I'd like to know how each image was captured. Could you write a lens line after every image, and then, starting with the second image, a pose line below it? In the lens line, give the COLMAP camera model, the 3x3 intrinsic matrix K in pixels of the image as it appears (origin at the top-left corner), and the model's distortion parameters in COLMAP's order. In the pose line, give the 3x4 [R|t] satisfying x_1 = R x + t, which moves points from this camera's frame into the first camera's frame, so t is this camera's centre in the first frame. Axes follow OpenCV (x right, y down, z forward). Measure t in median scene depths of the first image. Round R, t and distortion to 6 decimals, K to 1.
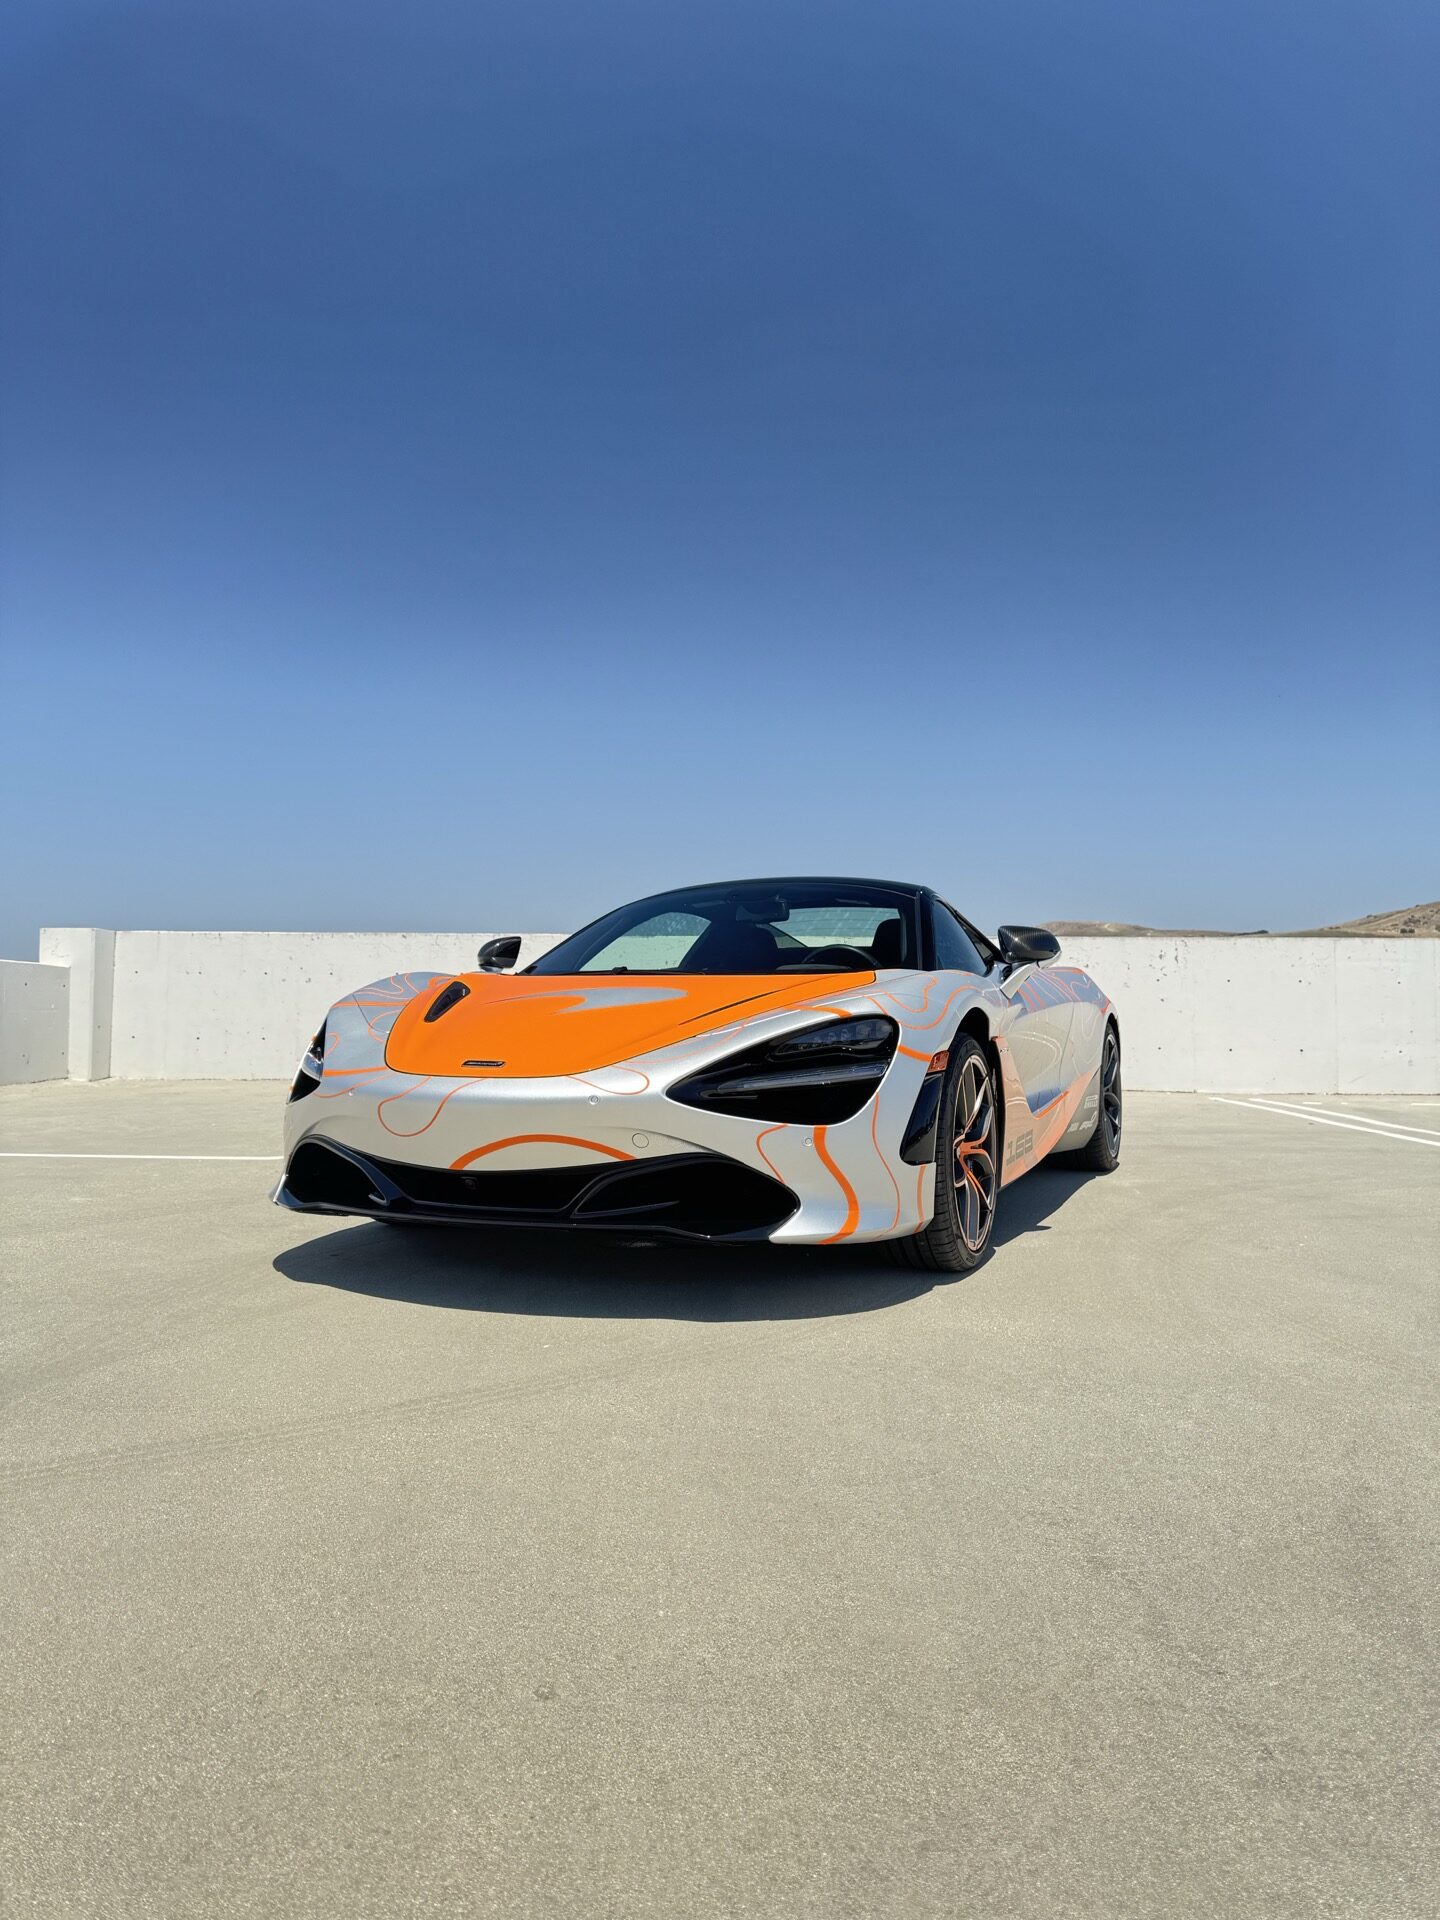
lens RADIAL K [[1342.8, 0, 725.5], [0, 1342.8, 961.9], [0, 0, 1]] dist [0.183601, -0.409979]
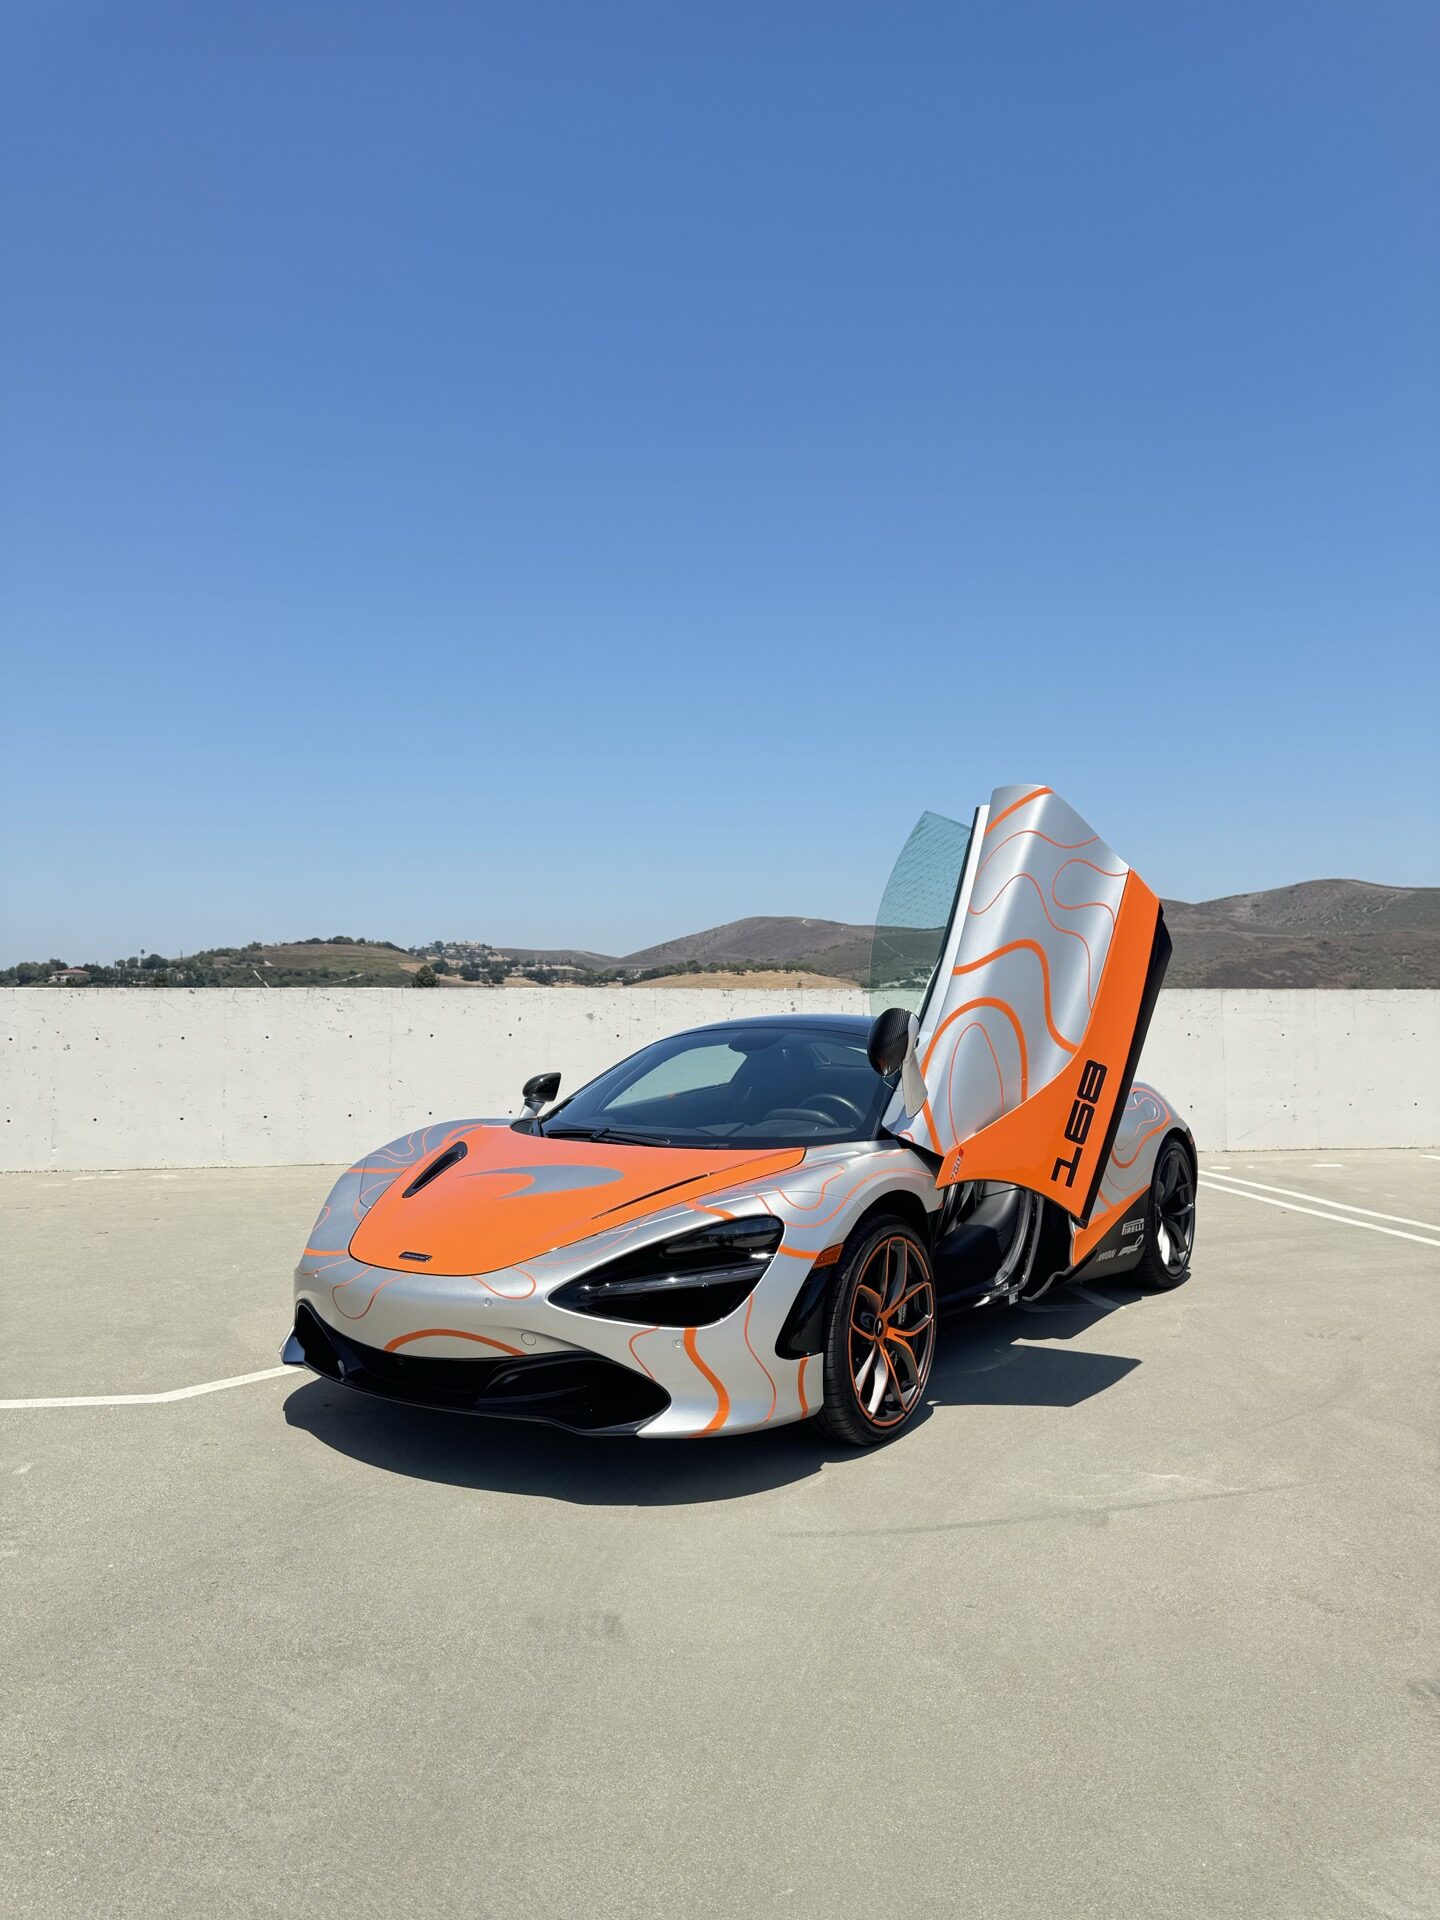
lens RADIAL K [[1337.8, 0, 720.0], [0, 1337.8, 960.0], [0, 0, 1]] dist [0.181776, -0.402854]
pose [[0.979688, -0.012273, -0.200154, 0.304013], [0.012720, 0.999919, 0.000944, -0.171470], [0.200126, -0.003471, 0.979764, -0.073850]]
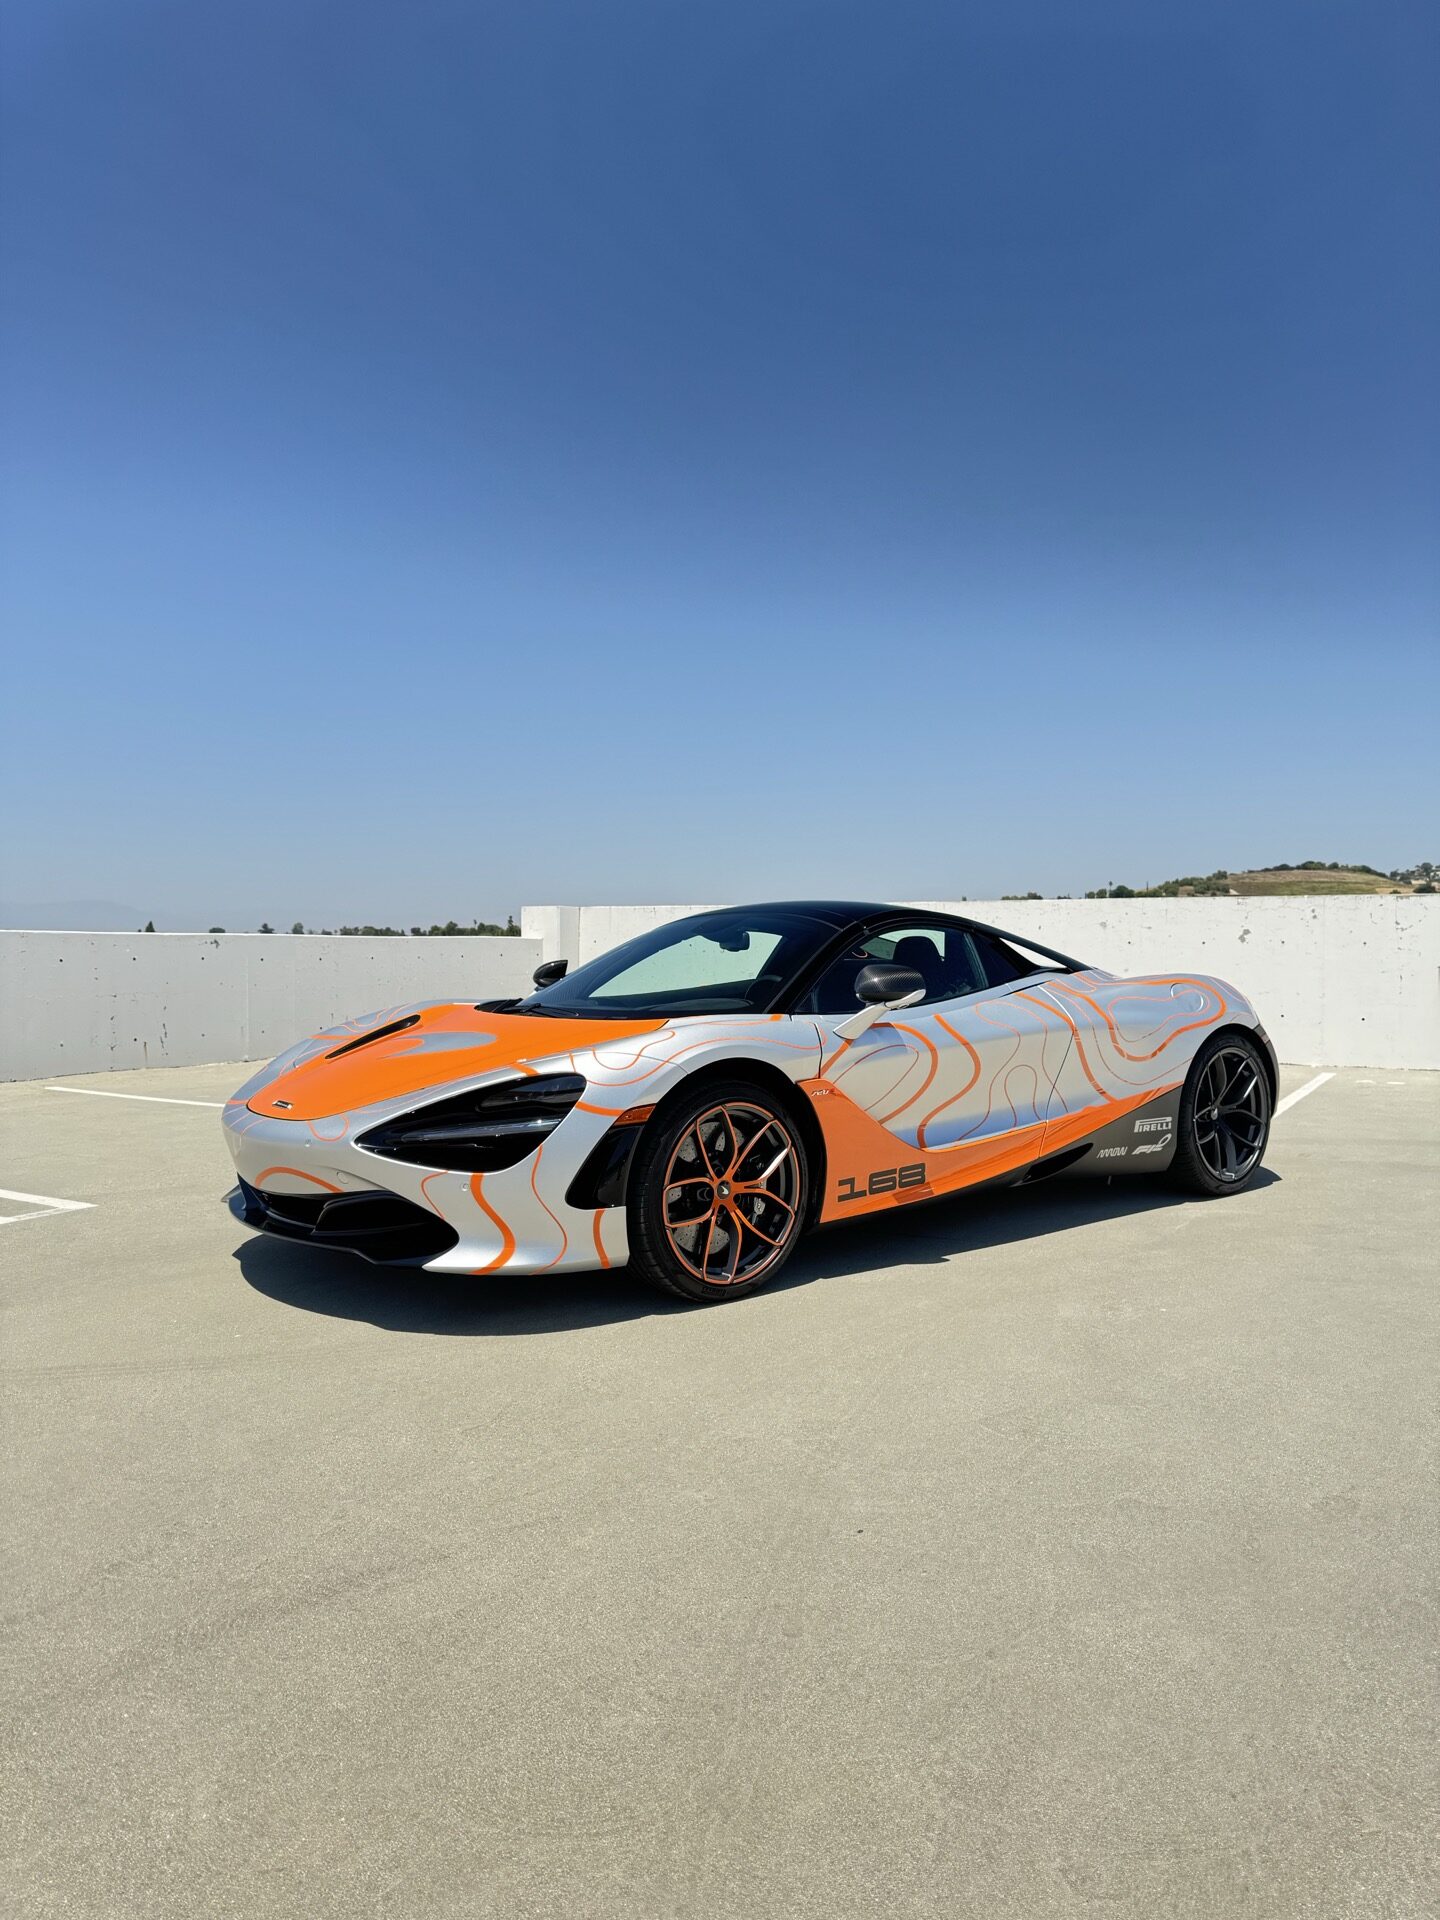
lens RADIAL K [[1334.9, 0, 727.2], [0, 1334.9, 961.7], [0, 0, 1]] dist [0.136197, -0.197014]
pose [[0.892749, -0.001724, -0.450552, 0.747496], [0.024349, 0.998716, 0.044425, -0.101449], [0.449897, -0.050631, 0.891644, 0.070816]]
